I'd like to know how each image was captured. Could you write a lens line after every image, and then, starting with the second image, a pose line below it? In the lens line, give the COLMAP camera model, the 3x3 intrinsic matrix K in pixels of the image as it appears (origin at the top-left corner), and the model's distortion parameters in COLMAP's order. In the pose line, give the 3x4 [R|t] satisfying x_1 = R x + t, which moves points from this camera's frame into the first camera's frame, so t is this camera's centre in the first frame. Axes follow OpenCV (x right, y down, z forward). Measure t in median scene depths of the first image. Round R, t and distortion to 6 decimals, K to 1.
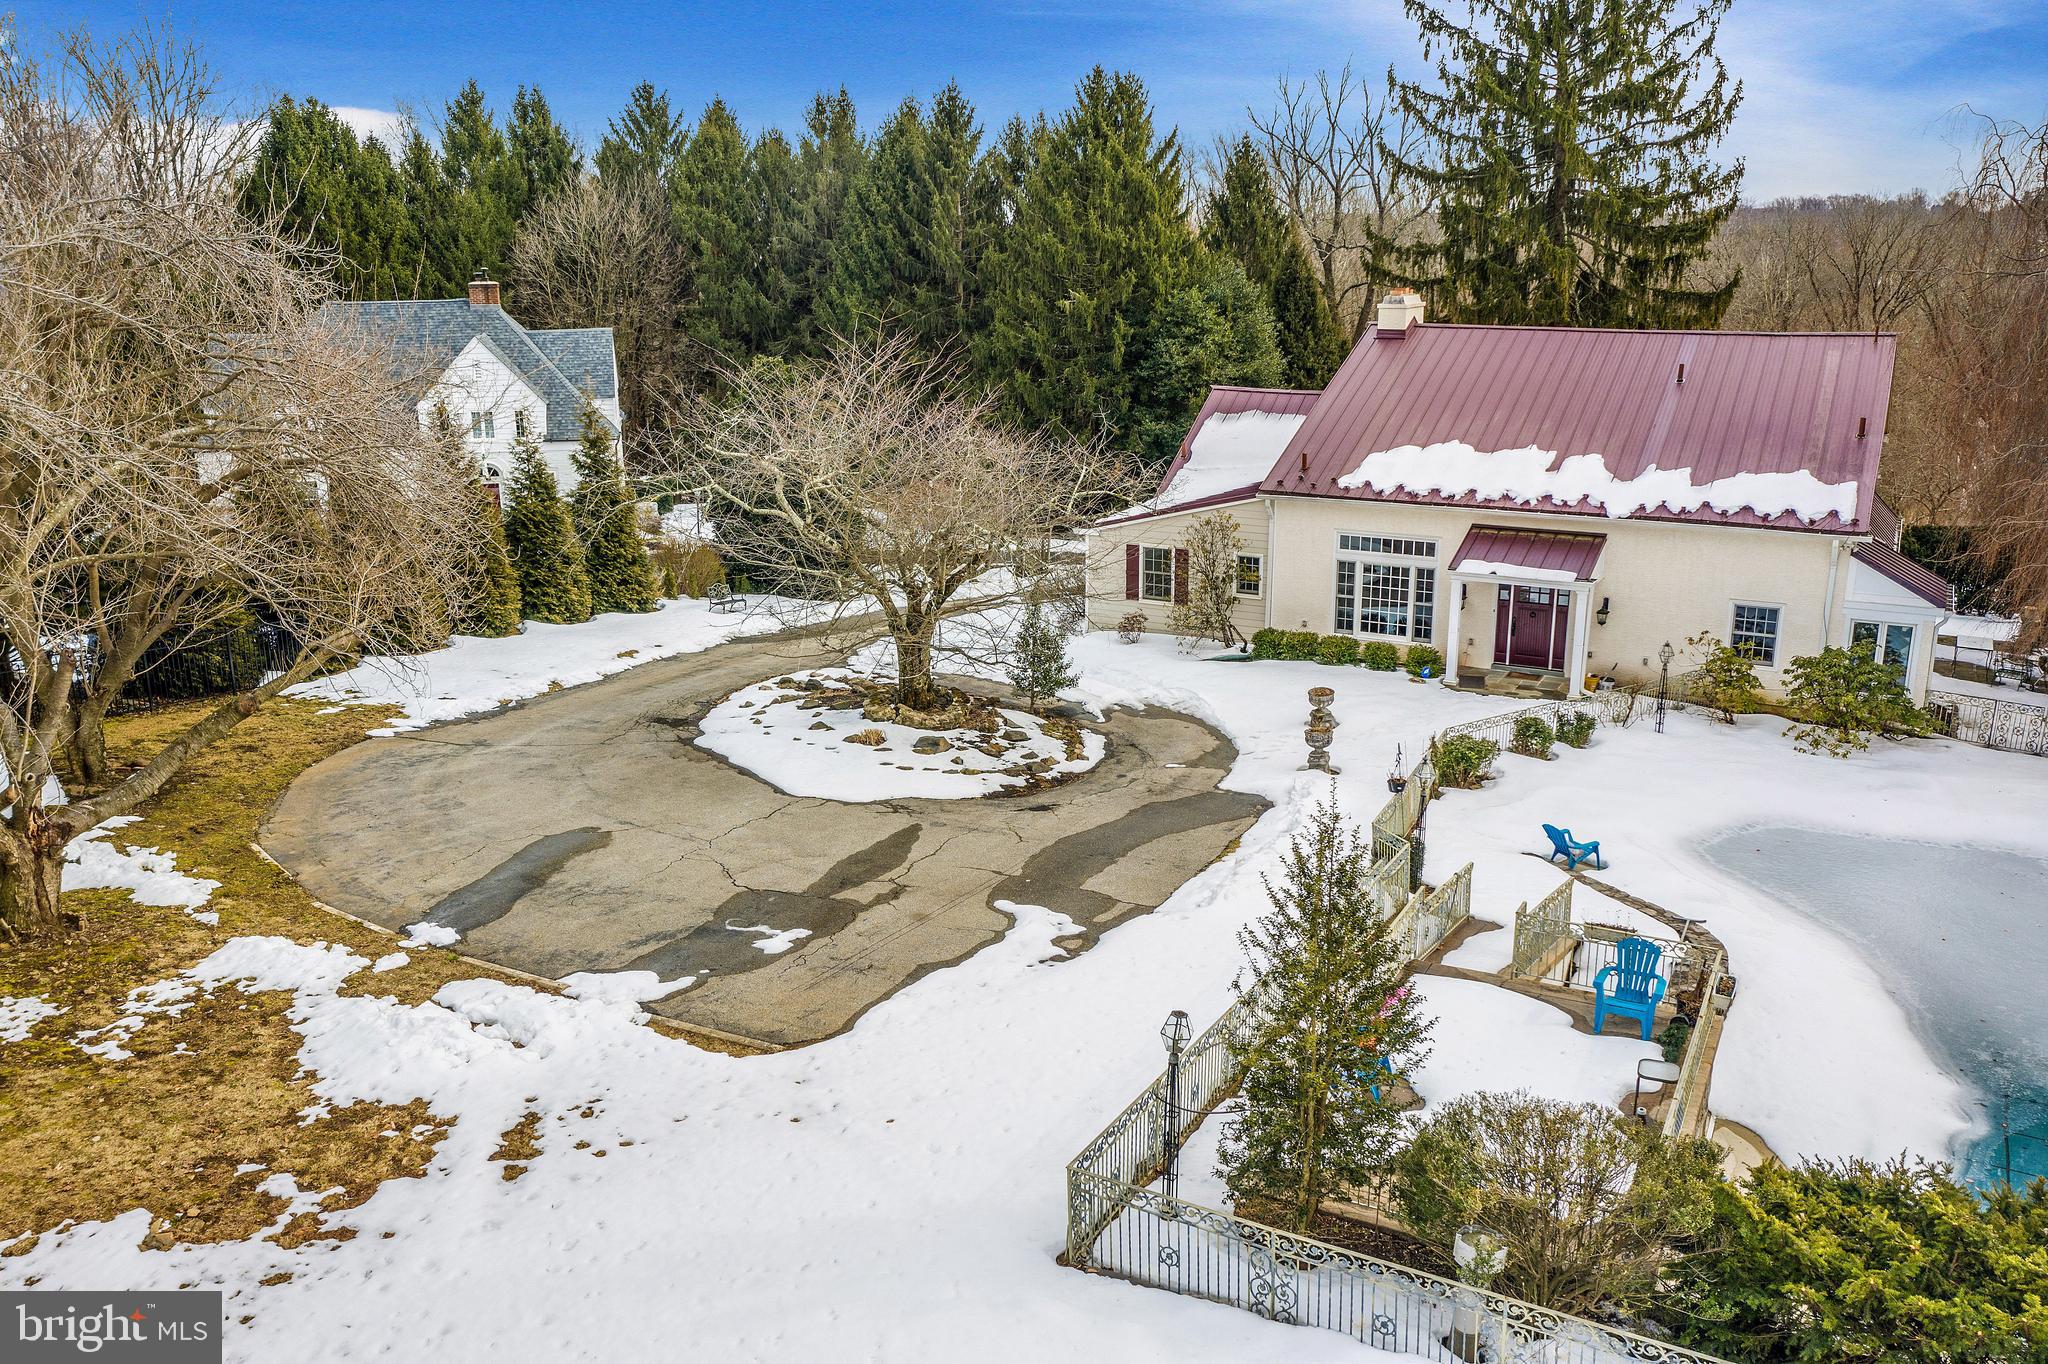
lens RADIAL K [[1635.7, 0, 1015.8], [0, 1635.7, 675.3], [0, 0, 1]] dist [-0.005024, 0.013730]
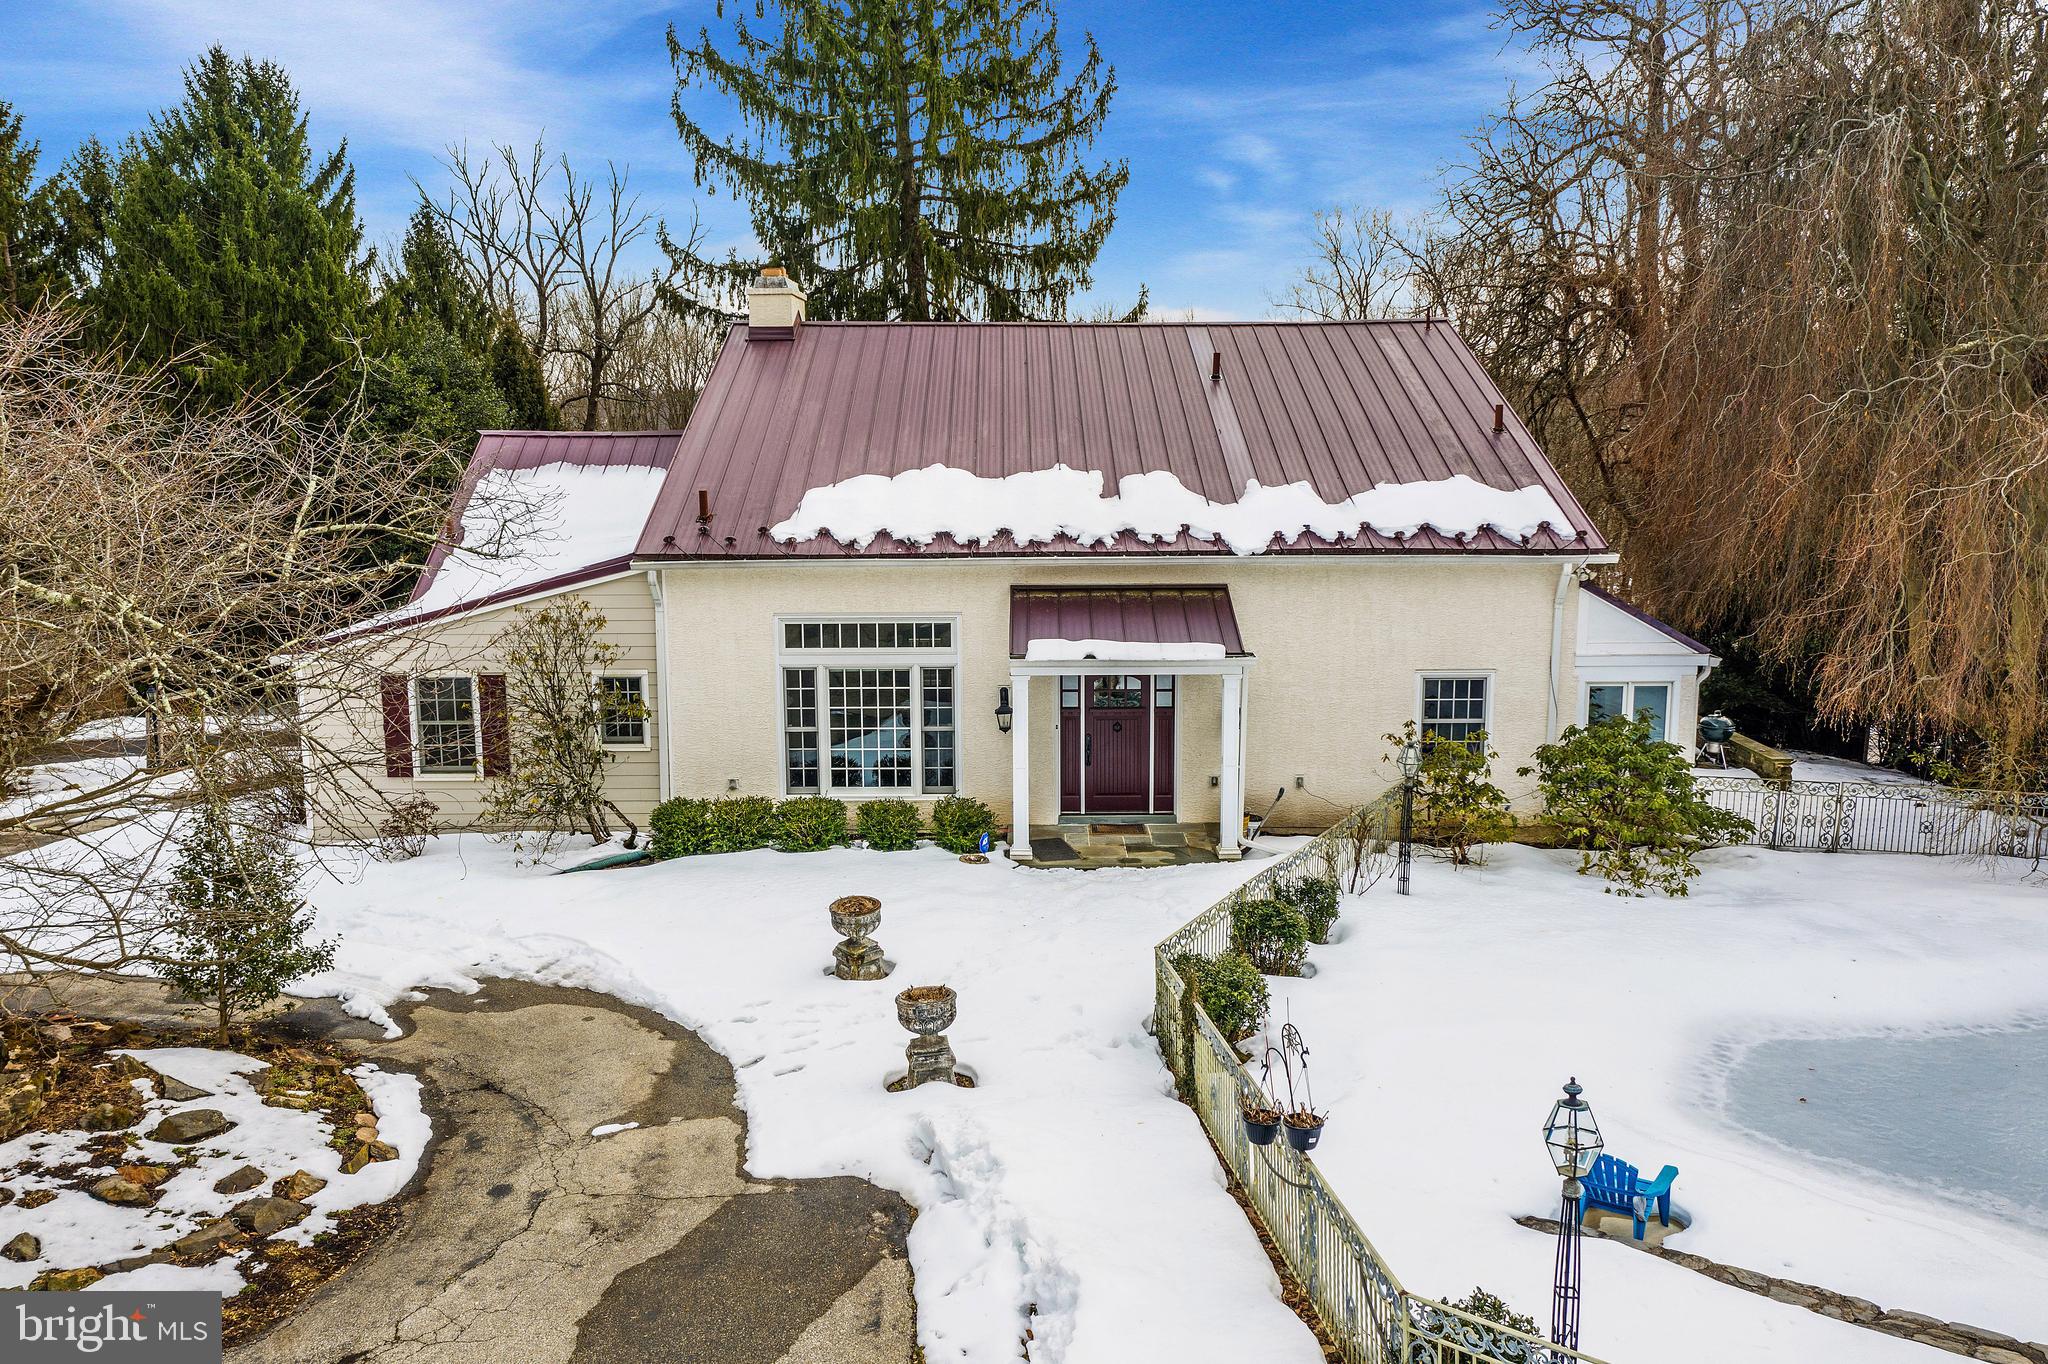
lens RADIAL K [[1635.7, 0, 1021.7], [0, 1635.7, 677.2], [0, 0, 1]] dist [-0.005024, 0.013730]
pose [[0.876255, -0.075077, 0.475963, -0.004227], [0.124857, 0.989427, -0.073795, -0.015201], [-0.465390, 0.124091, 0.876364, 0.486243]]
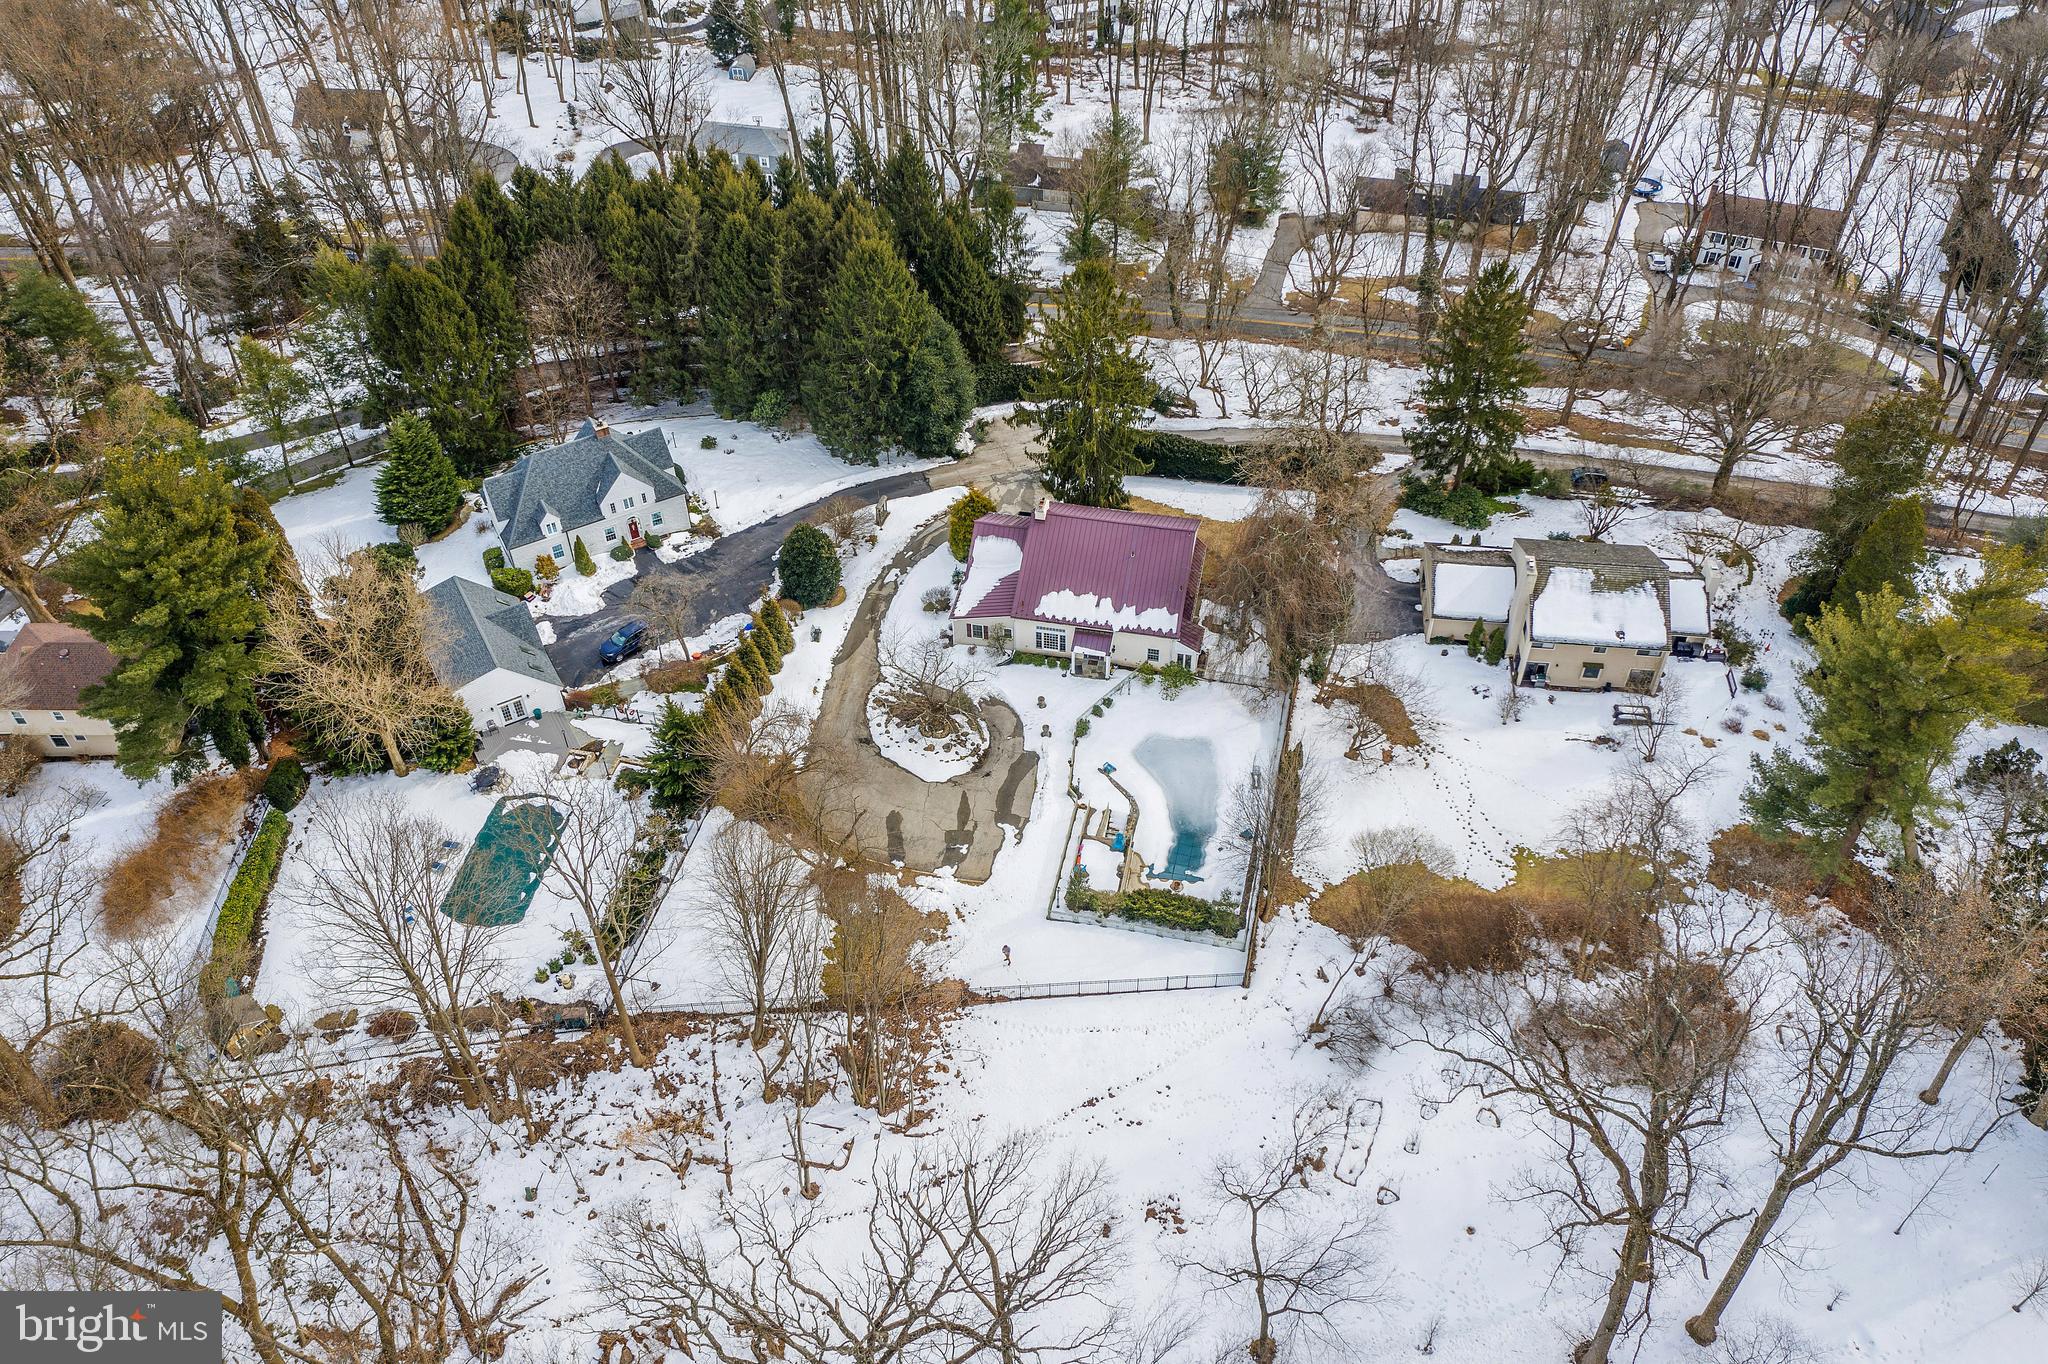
lens RADIAL K [[1635.7, 0, 1025.4], [0, 1635.7, 686.1], [0, 0, 1]] dist [-0.005024, 0.013730]
pose [[0.955944, -0.208827, 0.206309, -0.552477], [0.079649, 0.860956, 0.502404, -1.722142], [-0.282538, -0.463838, 0.839658, -1.898095]]
